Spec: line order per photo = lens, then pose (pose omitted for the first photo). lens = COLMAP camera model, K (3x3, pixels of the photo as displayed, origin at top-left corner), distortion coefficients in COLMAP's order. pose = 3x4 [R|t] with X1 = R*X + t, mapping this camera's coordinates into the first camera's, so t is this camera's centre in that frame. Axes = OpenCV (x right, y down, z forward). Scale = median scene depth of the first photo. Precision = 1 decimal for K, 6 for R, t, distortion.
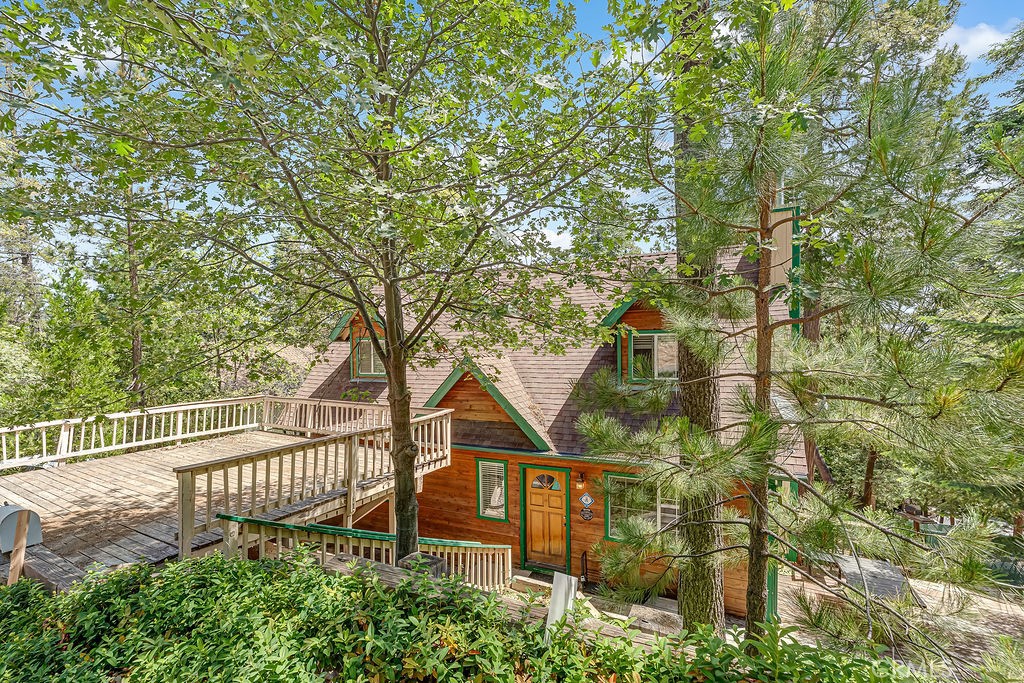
lens RADIAL K [[451.1, 0, 512.0], [0, 451.1, 341.5], [0, 0, 1]] dist [0.001033, 0.000575]
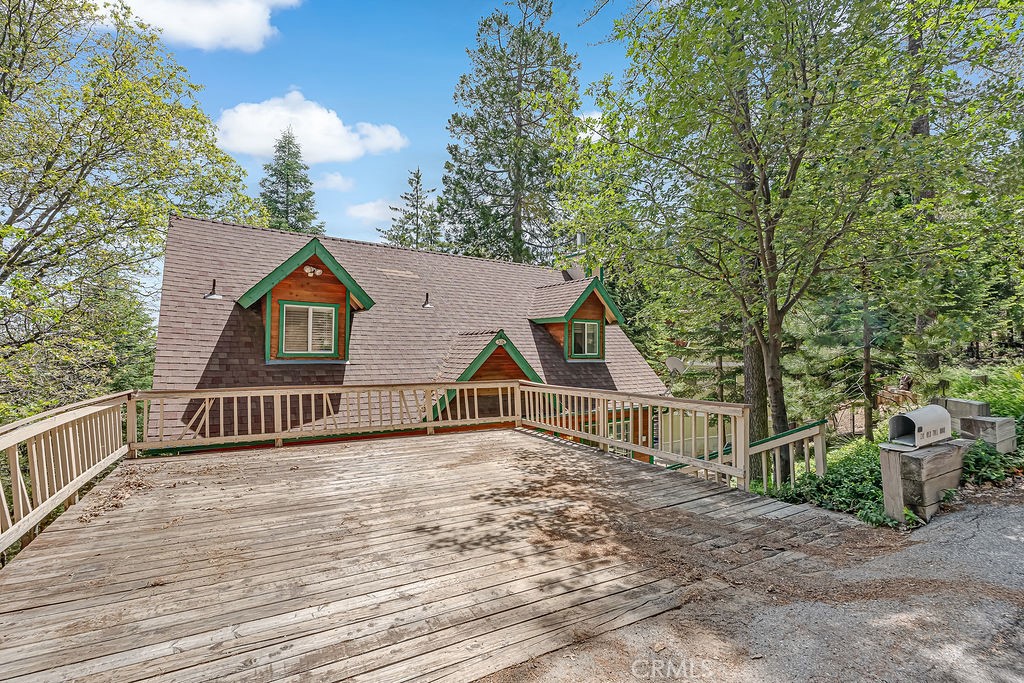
lens RADIAL K [[451.1, 0, 512.0], [0, 451.1, 341.5], [0, 0, 1]] dist [0.001033, 0.000575]
pose [[0.467535, 0.055923, 0.882204, -1.487823], [-0.041767, 0.998280, -0.041146, 0.152564], [-0.882987, -0.017609, 0.469066, 0.771366]]
